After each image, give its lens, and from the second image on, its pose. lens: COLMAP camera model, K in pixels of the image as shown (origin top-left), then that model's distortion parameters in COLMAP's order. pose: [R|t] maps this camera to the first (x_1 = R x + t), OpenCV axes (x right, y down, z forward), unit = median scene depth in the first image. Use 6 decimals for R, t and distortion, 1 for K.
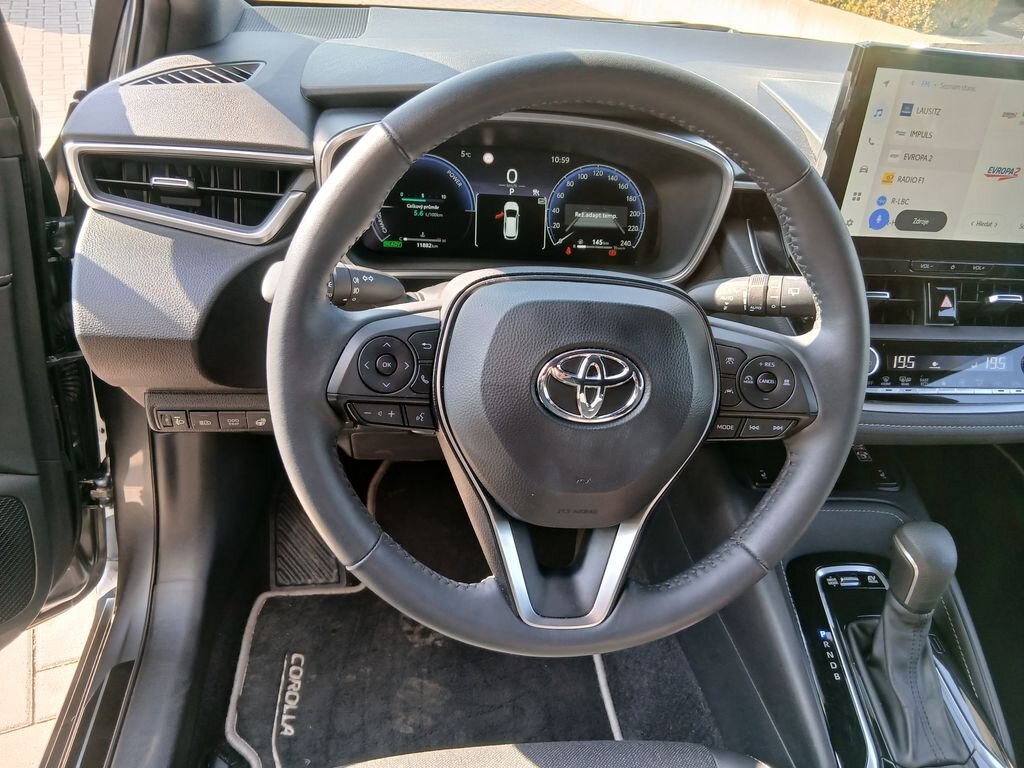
lens RADIAL K [[774.8, 0, 516.2], [0, 774.8, 381.4], [0, 0, 1]] dist [0.127941, -0.222560]
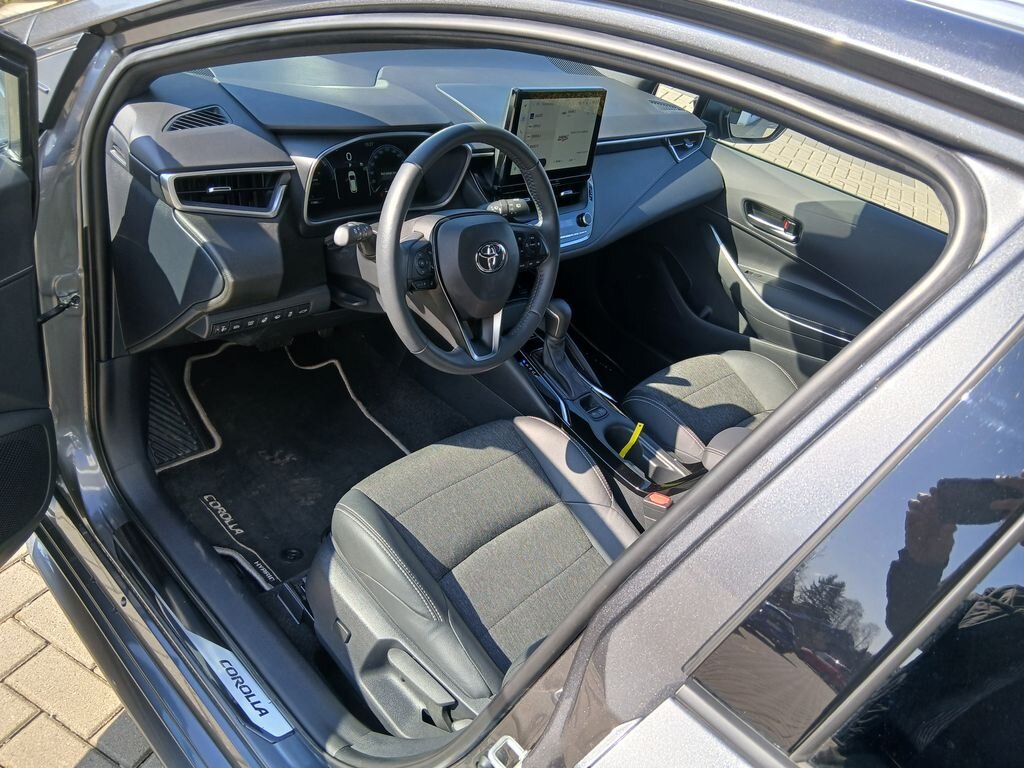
lens RADIAL K [[774.8, 0, 516.2], [0, 774.8, 381.4], [0, 0, 1]] dist [0.127941, -0.222560]
pose [[0.769162, -0.270690, 0.578892, -0.990524], [0.180606, 0.961006, 0.209400, -0.085228], [-0.613002, -0.056511, 0.788058, -0.749449]]
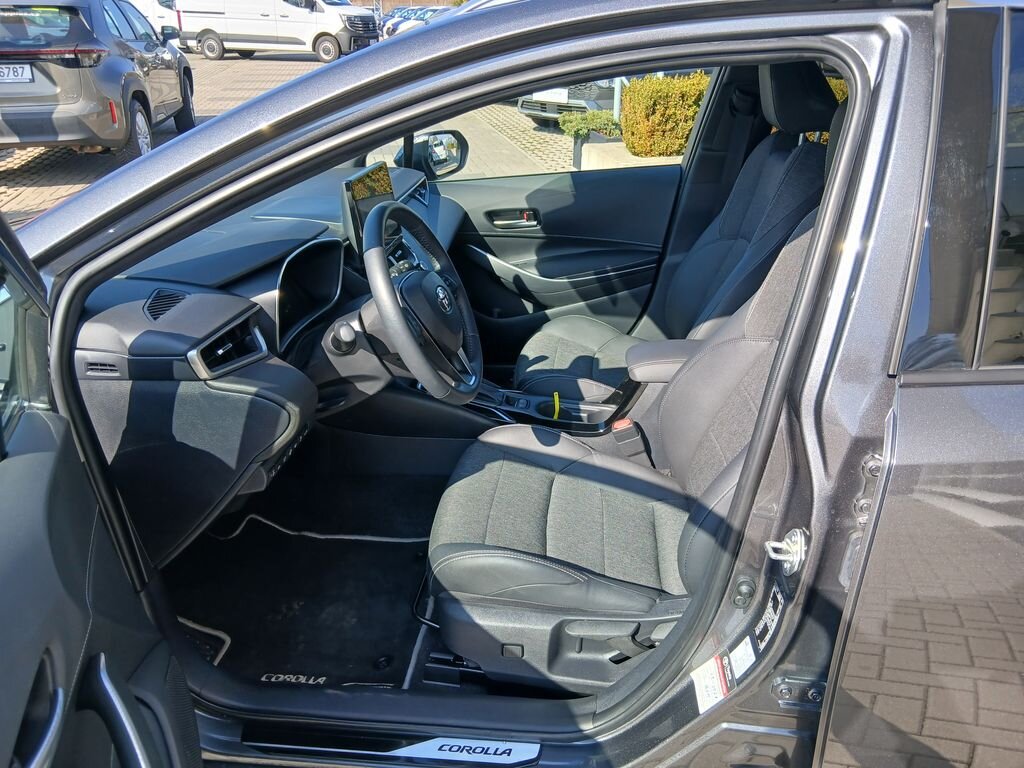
lens RADIAL K [[774.8, 0, 516.2], [0, 774.8, 381.4], [0, 0, 1]] dist [0.127941, -0.222560]
pose [[0.238964, -0.487769, 0.839630, -1.726072], [0.571468, 0.769724, 0.284516, -0.306402], [-0.785061, 0.411832, 0.462680, -0.319542]]
